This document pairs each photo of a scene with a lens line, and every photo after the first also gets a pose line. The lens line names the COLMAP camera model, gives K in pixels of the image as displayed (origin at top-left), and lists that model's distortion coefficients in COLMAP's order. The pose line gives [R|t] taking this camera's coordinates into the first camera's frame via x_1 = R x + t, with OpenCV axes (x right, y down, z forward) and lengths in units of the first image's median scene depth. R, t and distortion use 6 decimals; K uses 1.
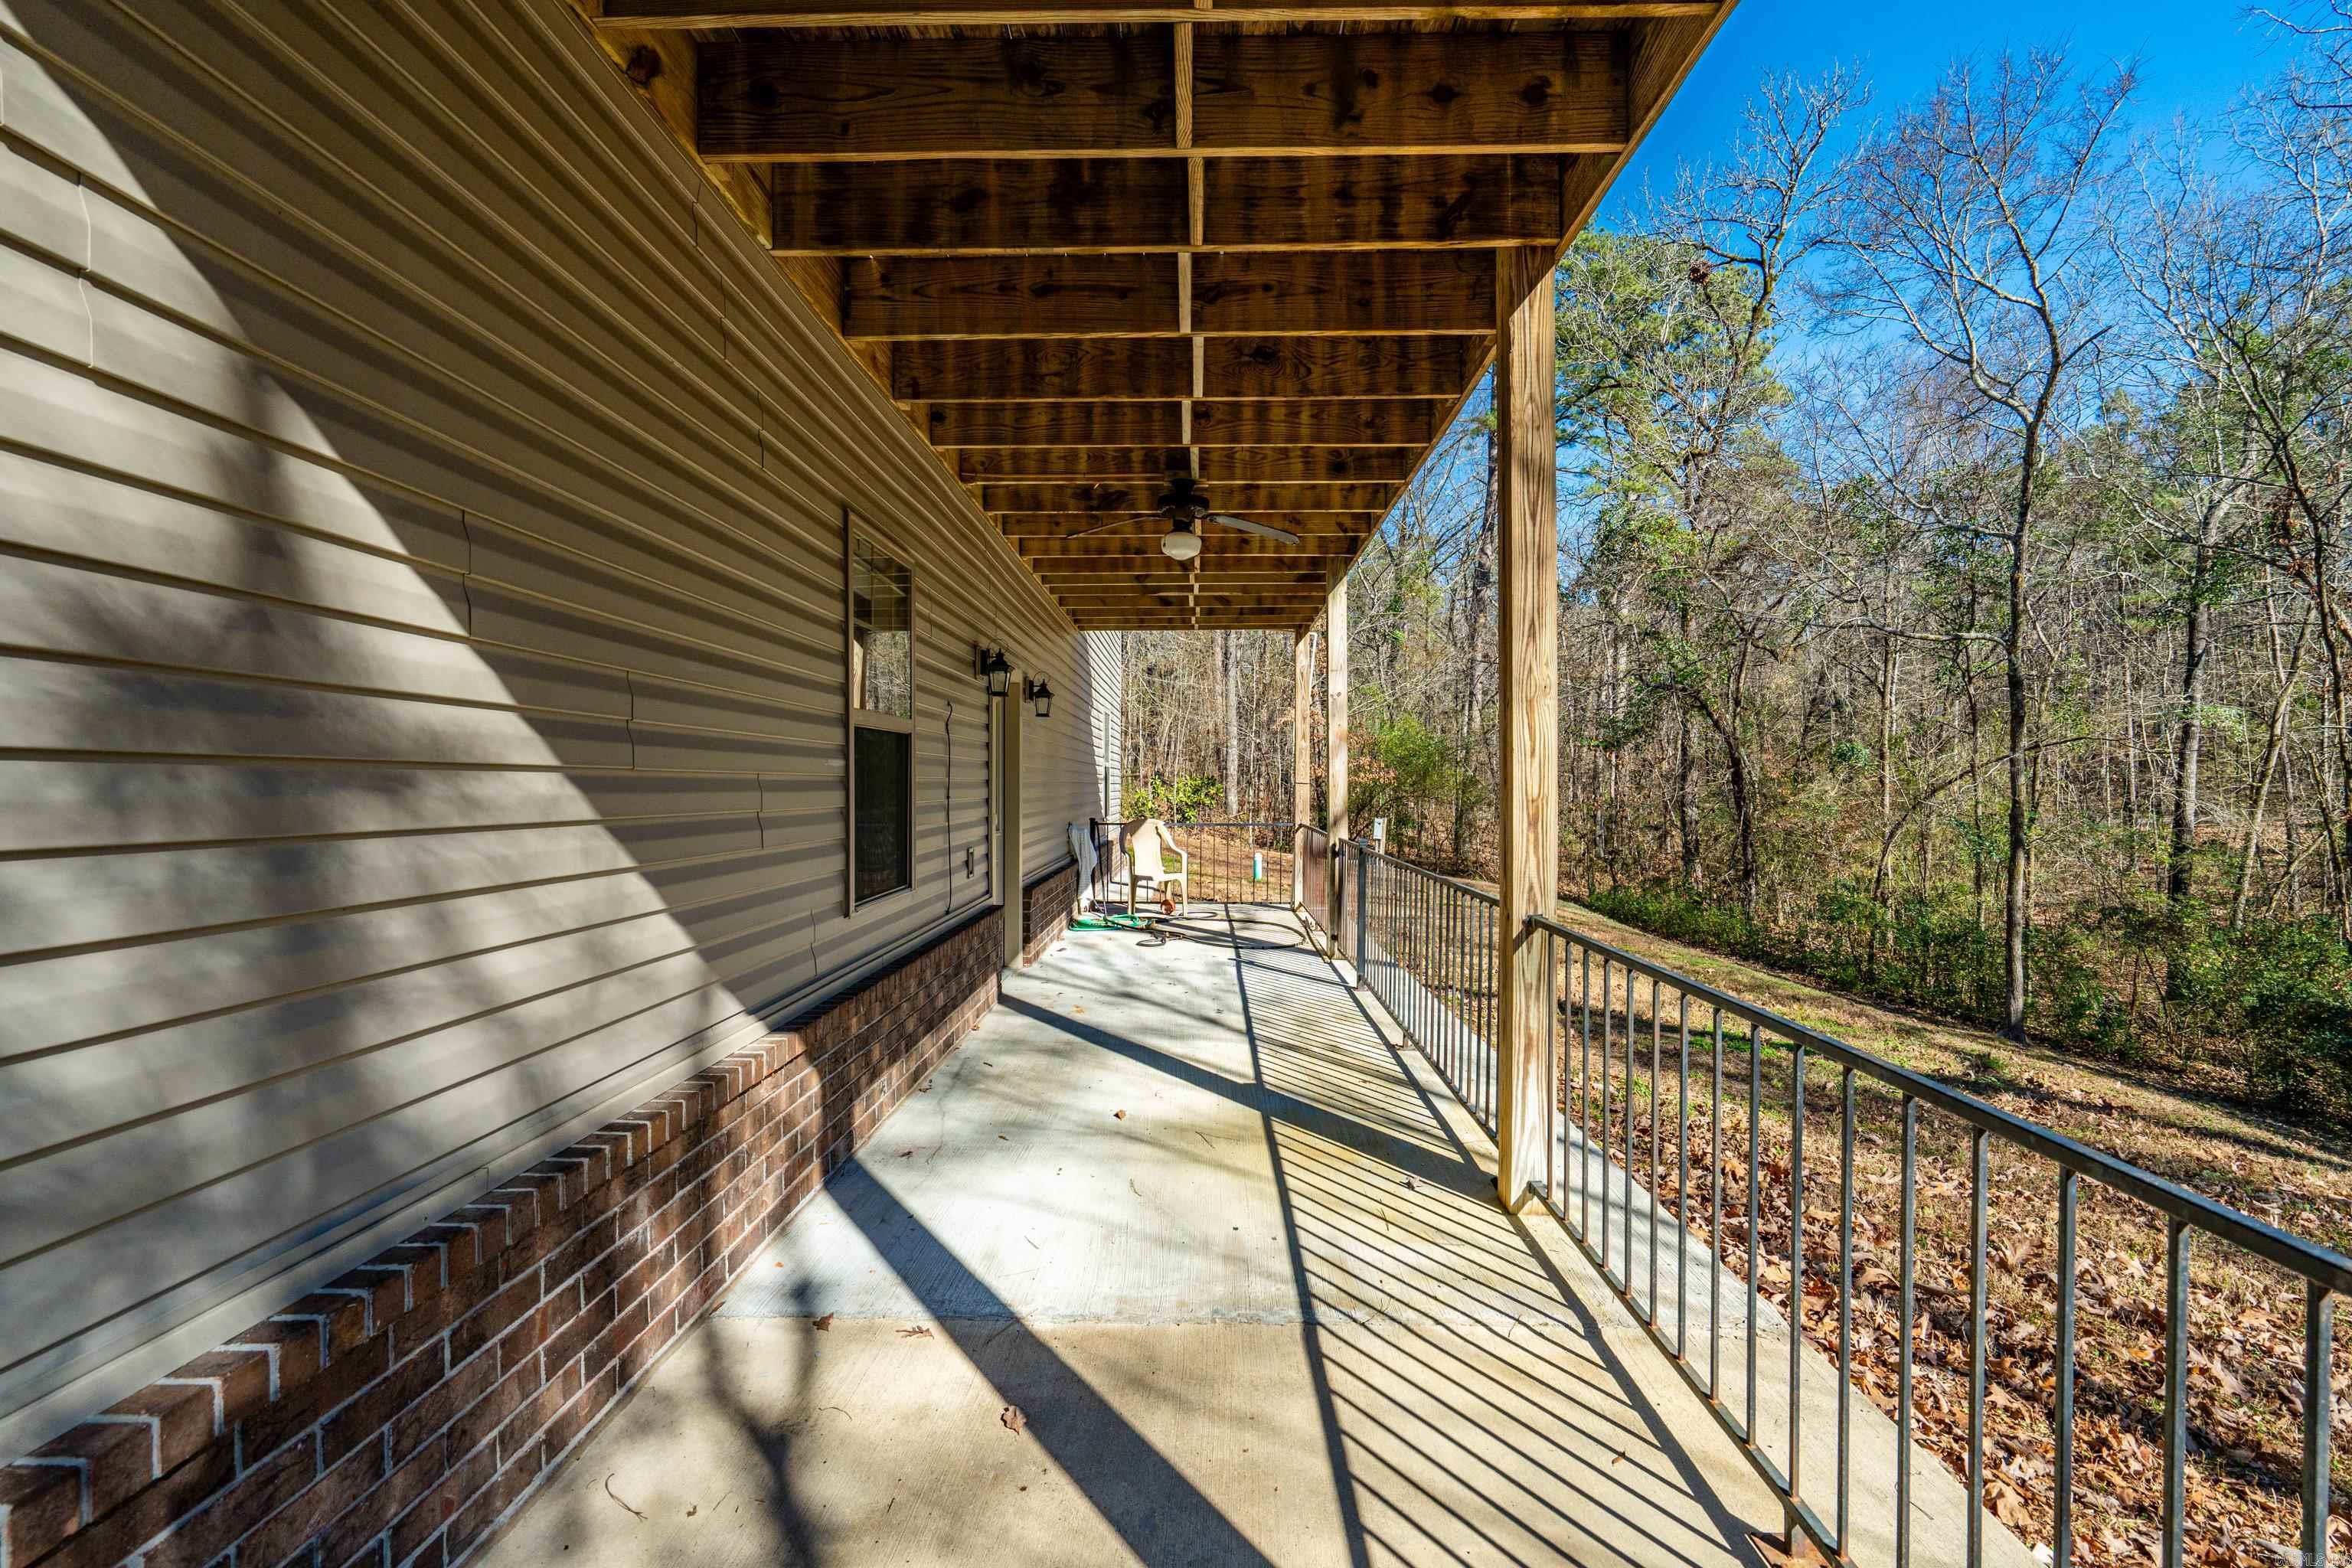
lens RADIAL K [[1059.8, 0, 1178.9], [0, 1059.8, 792.0], [0, 0, 1]] dist [0.001218, 0.000600]
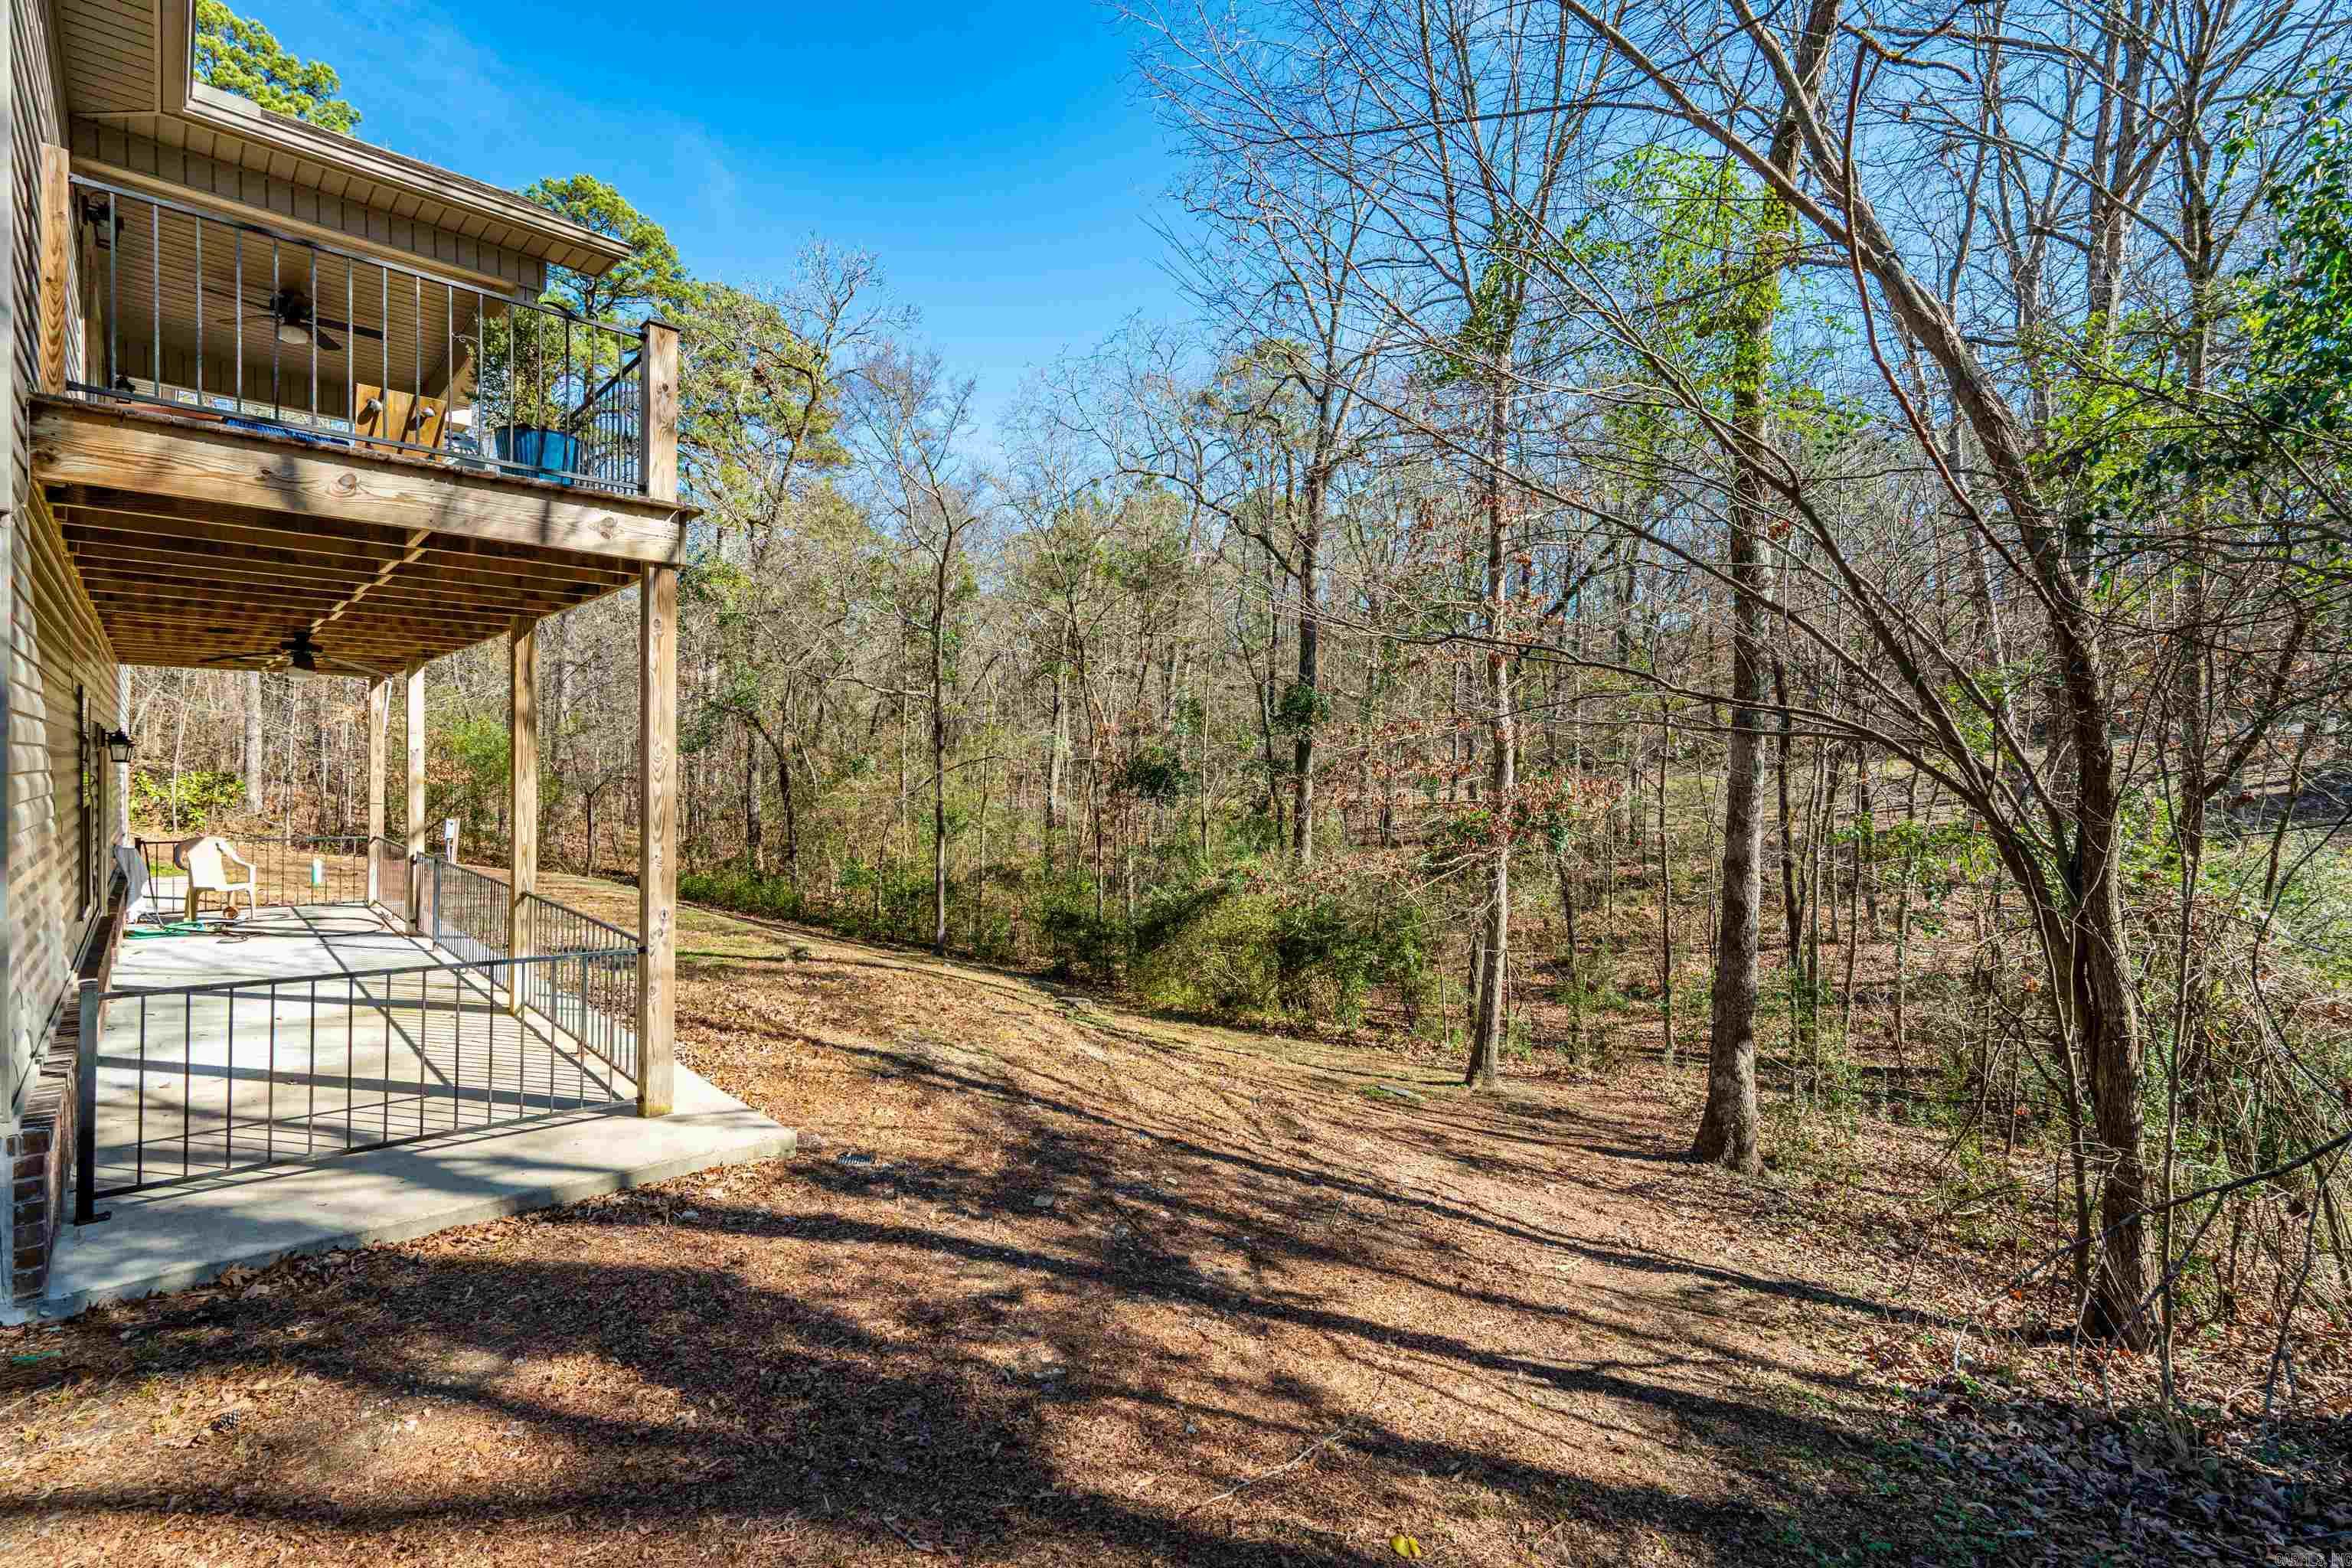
lens RADIAL K [[1061.8, 0, 1176.0], [0, 1061.8, 784.0], [0, 0, 1]] dist [-0.001143, 0.000824]
pose [[0.706860, 0.001295, 0.707352, -0.097778], [-0.008949, 0.999935, 0.007111, -0.046727], [-0.707297, -0.011356, 0.706826, -0.517367]]
